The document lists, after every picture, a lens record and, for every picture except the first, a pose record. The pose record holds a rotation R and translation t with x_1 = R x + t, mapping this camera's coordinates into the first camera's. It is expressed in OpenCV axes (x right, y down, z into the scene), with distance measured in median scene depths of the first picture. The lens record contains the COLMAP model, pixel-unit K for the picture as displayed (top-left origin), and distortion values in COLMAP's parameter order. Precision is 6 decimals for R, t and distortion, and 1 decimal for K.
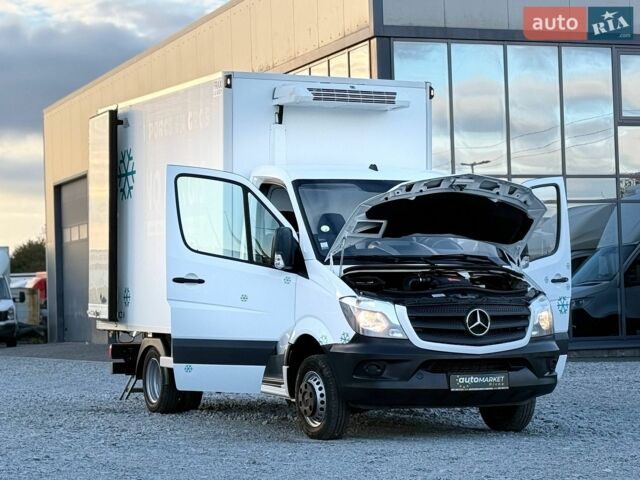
lens RADIAL K [[1670.0, 0, 320.0], [0, 1670.0, 240.0], [0, 0, 1]] dist [0.030561, 1.169052]
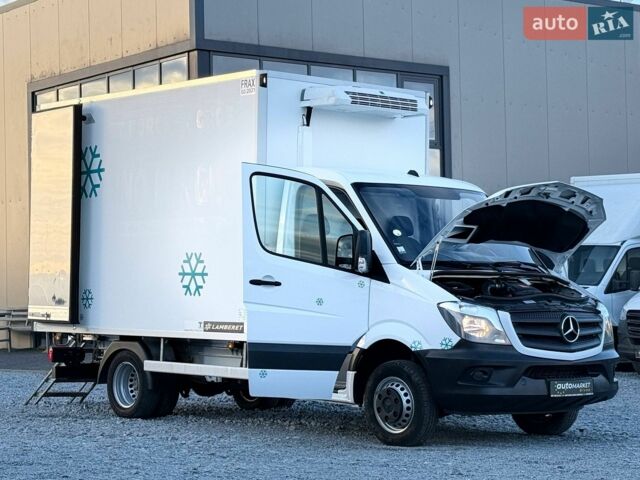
lens RADIAL K [[1518.2, 0, 321.0], [0, 1518.2, 247.5], [0, 0, 1]] dist [0.102792, 0.092781]
pose [[0.961467, 0.023629, 0.273901, -0.291242], [-0.022935, 0.999721, -0.005735, 0.008277], [-0.273960, -0.000768, 0.961741, 0.147060]]
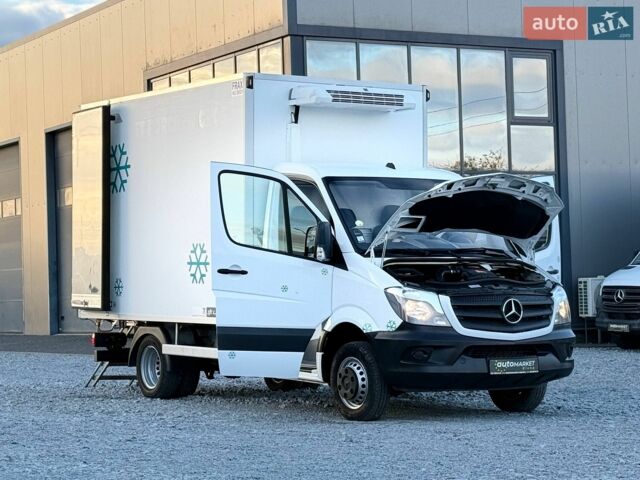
lens RADIAL K [[1670.0, 0, 320.0], [0, 1670.0, 240.0], [0, 0, 1]] dist [0.030561, 1.169052]
pose [[0.991299, 0.005484, 0.131511, -0.164081], [-0.006262, 0.999965, 0.005500, -0.001861], [-0.131477, -0.006276, 0.991299, -0.053615]]
